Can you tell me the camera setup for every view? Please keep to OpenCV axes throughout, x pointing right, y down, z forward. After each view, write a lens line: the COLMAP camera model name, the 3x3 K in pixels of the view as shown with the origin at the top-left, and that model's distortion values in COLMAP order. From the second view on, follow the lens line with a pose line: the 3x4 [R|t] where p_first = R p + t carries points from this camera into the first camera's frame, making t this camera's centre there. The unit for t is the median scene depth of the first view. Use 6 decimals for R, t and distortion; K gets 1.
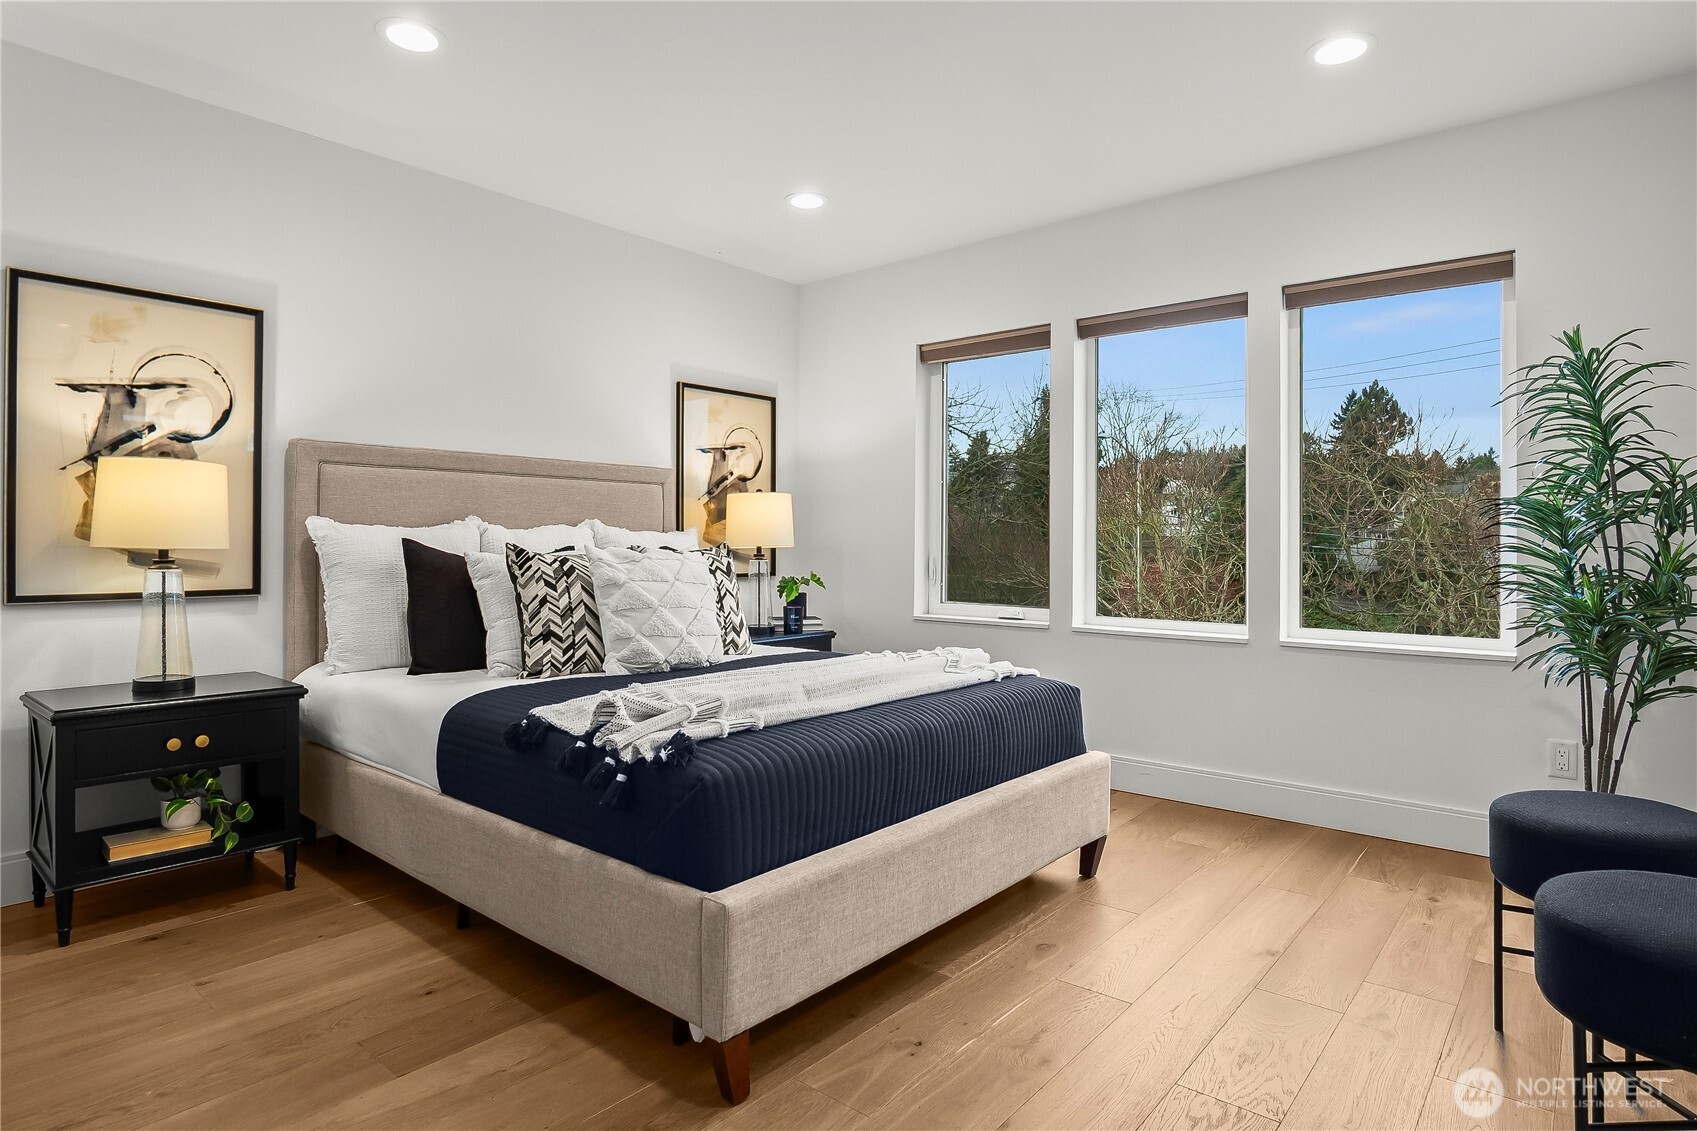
lens RADIAL K [[916.7, 0, 852.6], [0, 916.7, 553.7], [0, 0, 1]] dist [-0.023591, 0.001577]
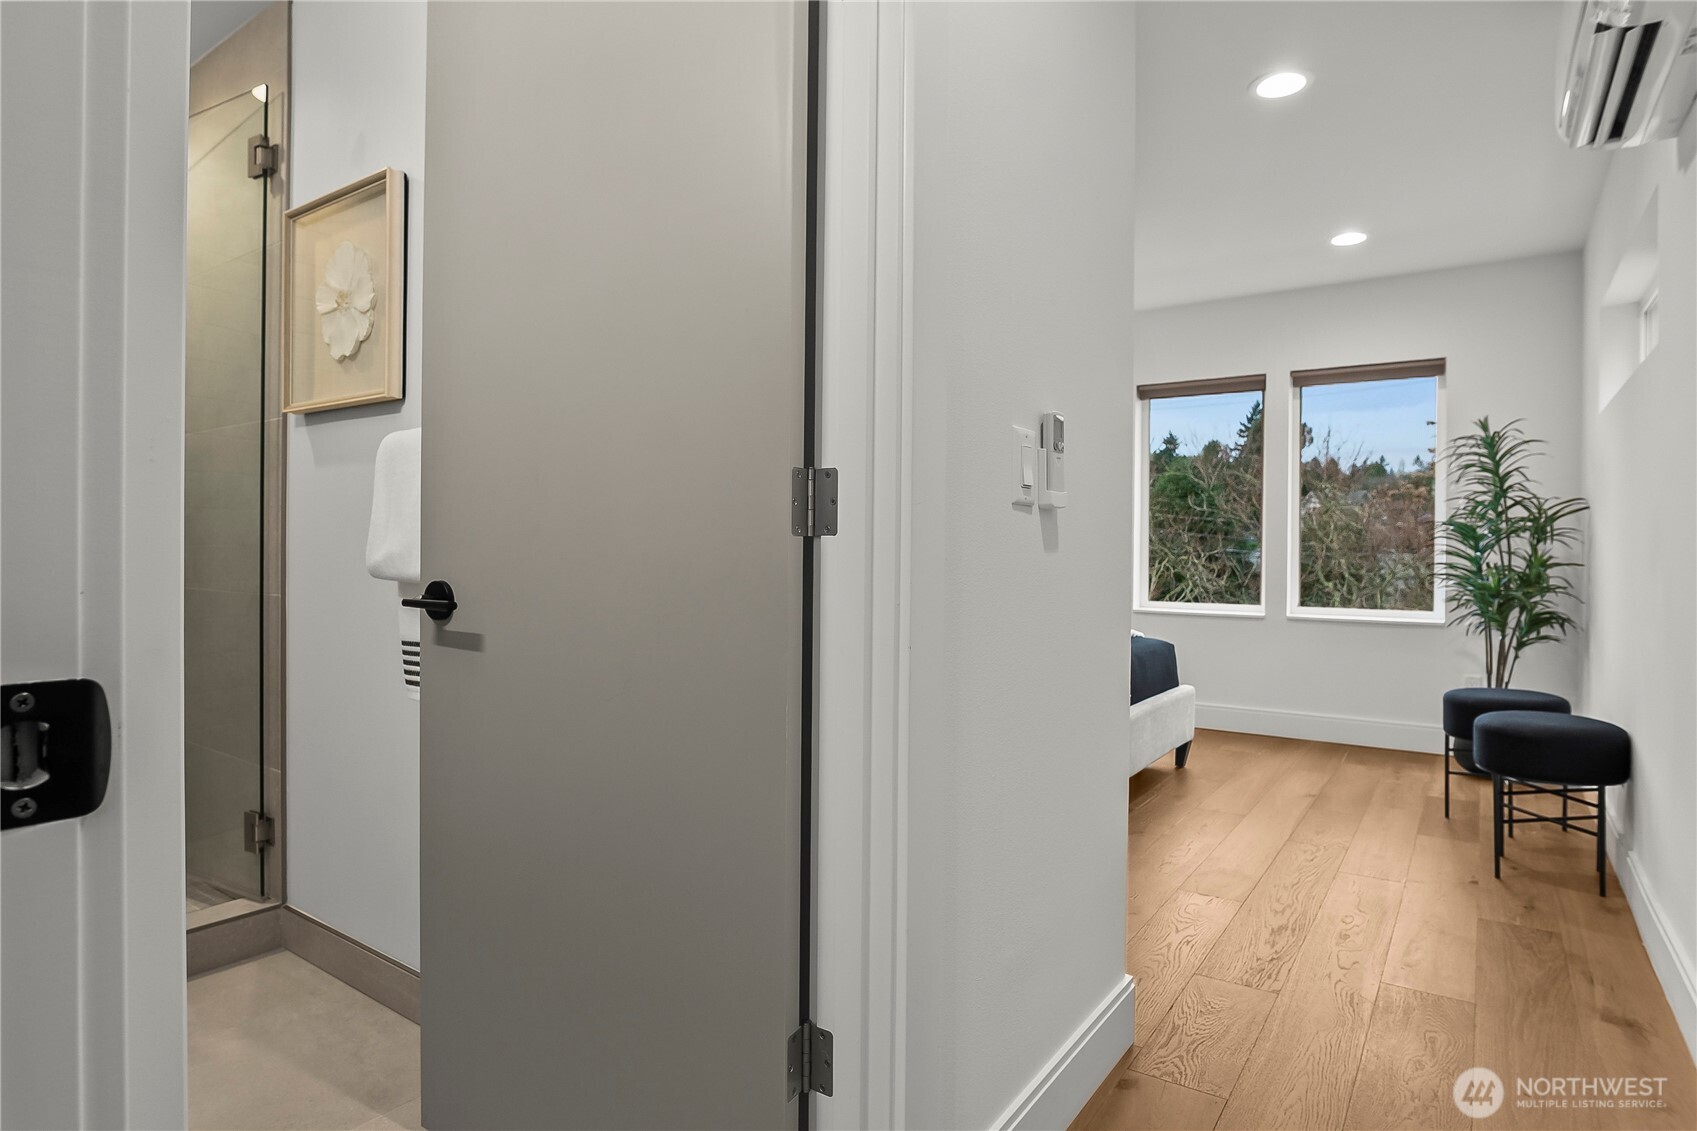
lens RADIAL K [[916.7, 0, 854.3], [0, 916.7, 572.3], [0, 0, 1]] dist [-0.023591, 0.001577]
pose [[0.996060, -0.001654, 0.088670, -0.476808], [0.000152, 0.999856, 0.016944, 0.002263], [-0.088685, -0.016864, 0.995917, -0.530484]]
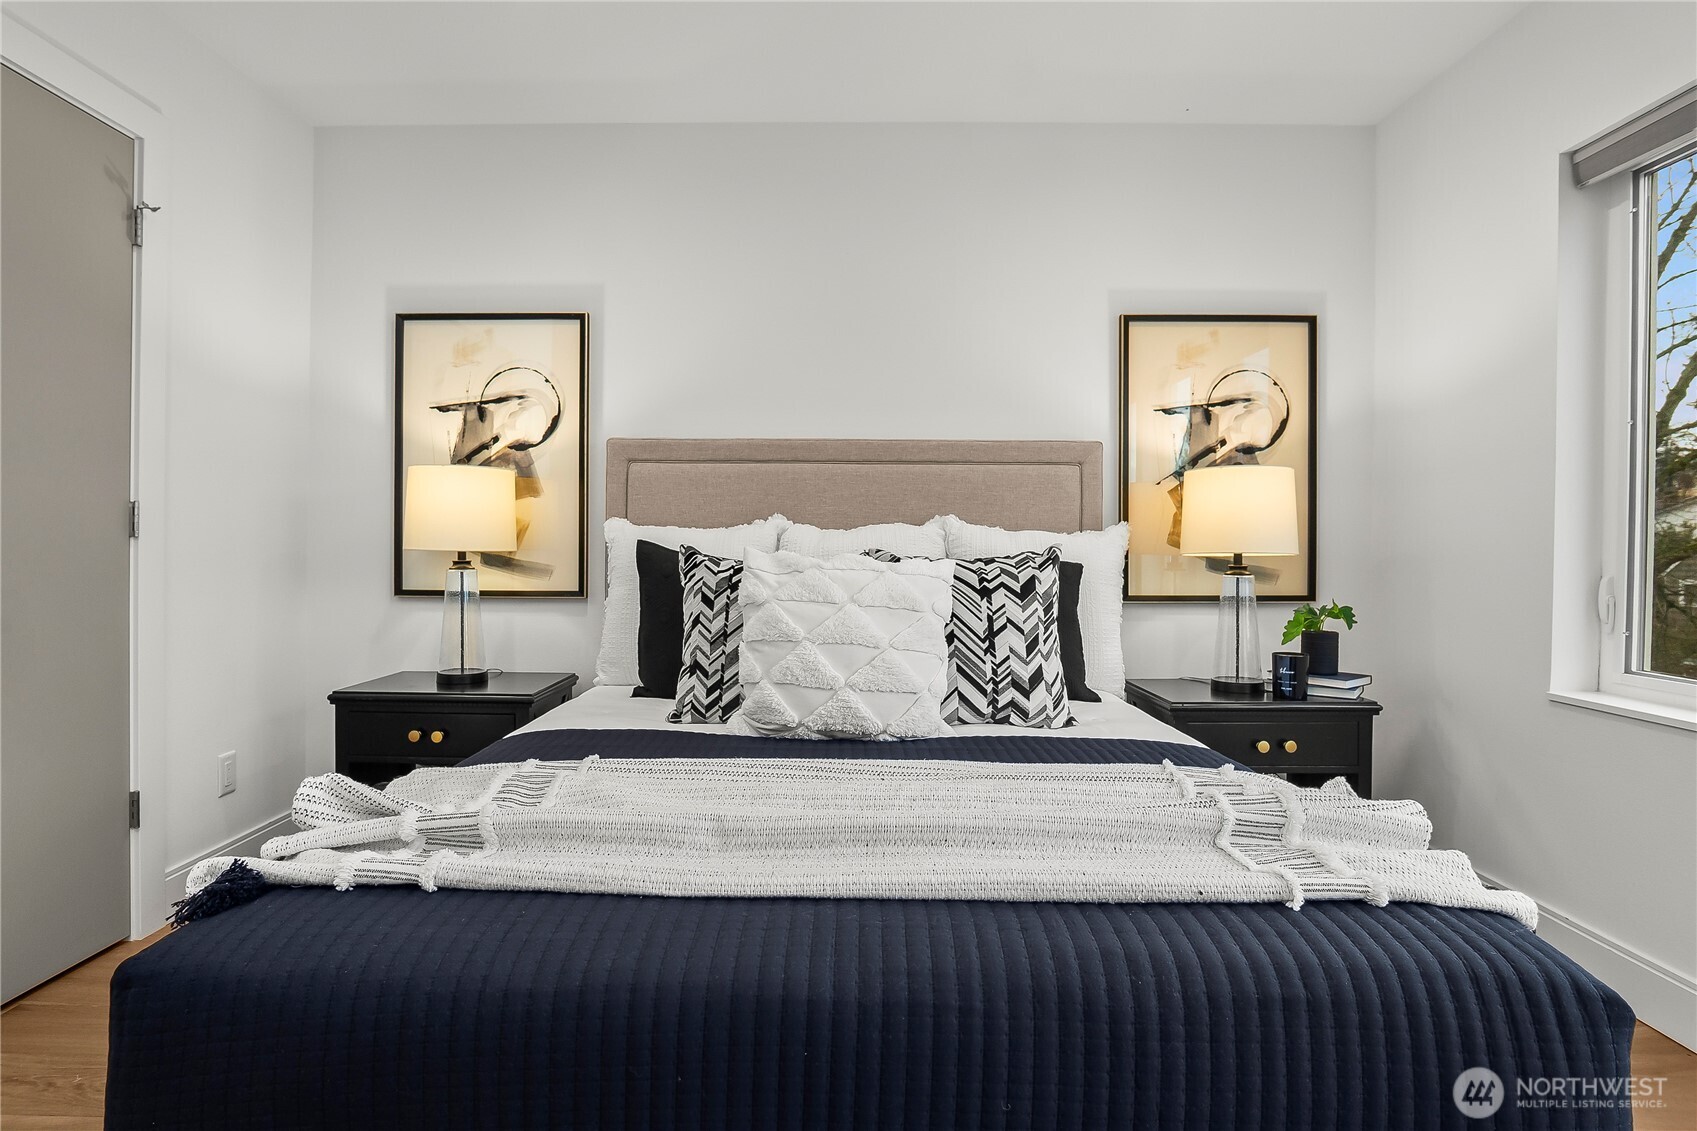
lens RADIAL K [[916.7, 0, 846.1], [0, 916.7, 557.5], [0, 0, 1]] dist [-0.023591, 0.001577]
pose [[0.632110, 0.008696, -0.774830, 0.324478], [-0.013162, 0.999913, 0.000484, -0.003214], [0.774767, 0.009892, 0.632170, 0.605887]]
